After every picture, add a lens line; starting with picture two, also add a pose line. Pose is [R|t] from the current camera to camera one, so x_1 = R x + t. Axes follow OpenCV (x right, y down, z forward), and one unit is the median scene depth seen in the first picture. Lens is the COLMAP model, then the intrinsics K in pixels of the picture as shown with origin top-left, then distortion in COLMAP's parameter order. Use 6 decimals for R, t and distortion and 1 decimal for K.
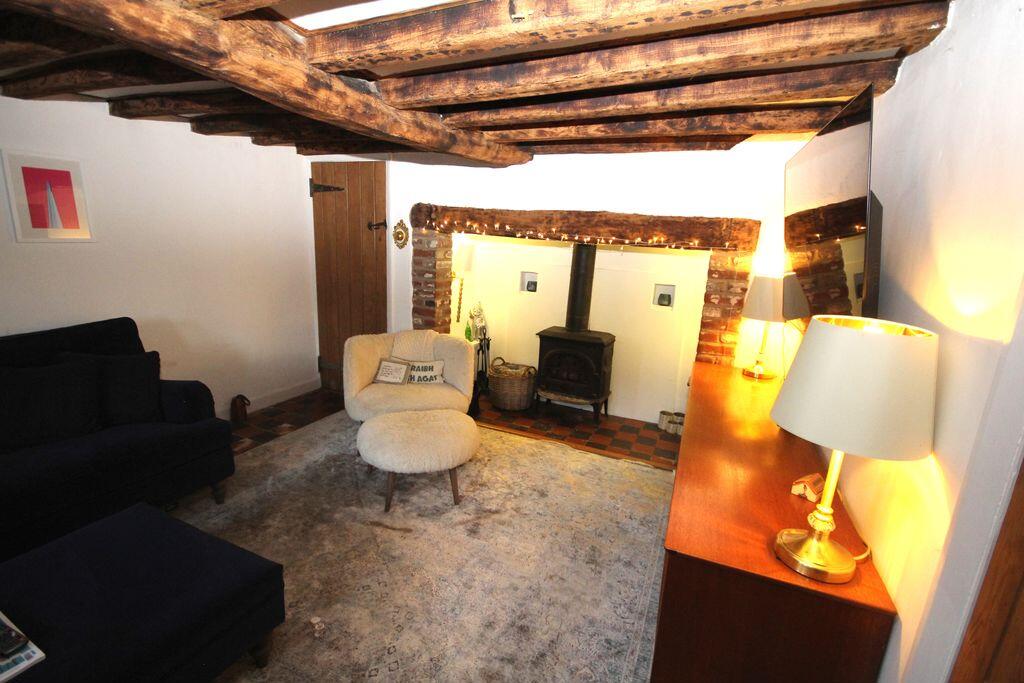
lens RADIAL K [[469.8, 0, 511.3], [0, 469.8, 348.3], [0, 0, 1]] dist [-0.002602, -0.000286]
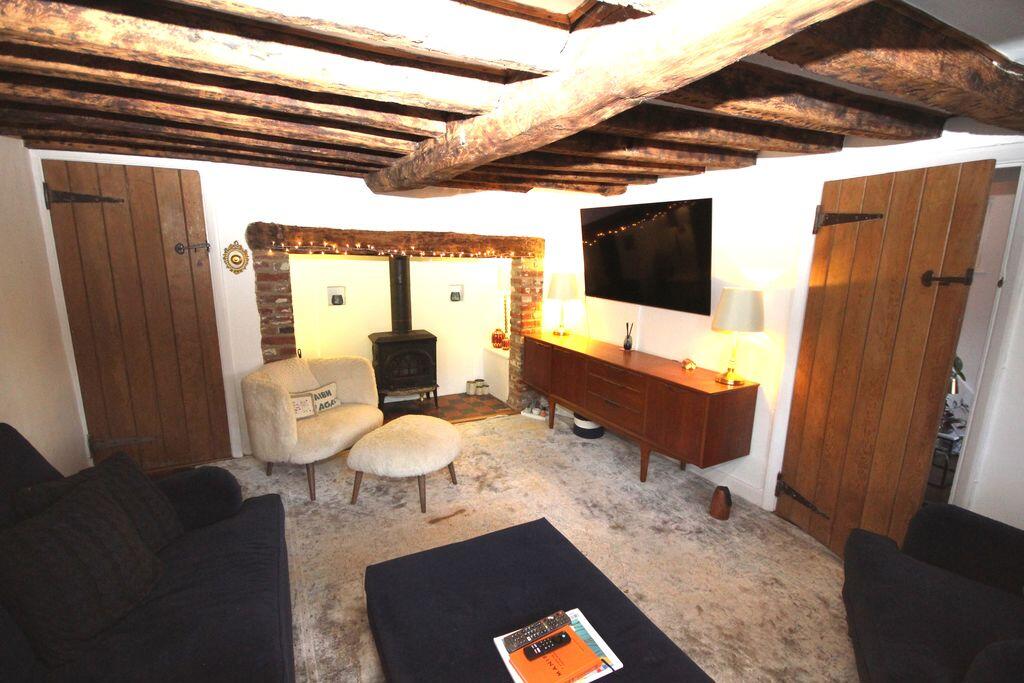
lens RADIAL K [[469.8, 0, 511.3], [0, 469.8, 348.3], [0, 0, 1]] dist [-0.002602, -0.000286]
pose [[0.617640, -0.201402, 0.760236, -0.637577], [0.195366, 0.975645, 0.099747, -0.069151], [-0.761809, 0.086916, 0.641944, 0.073998]]
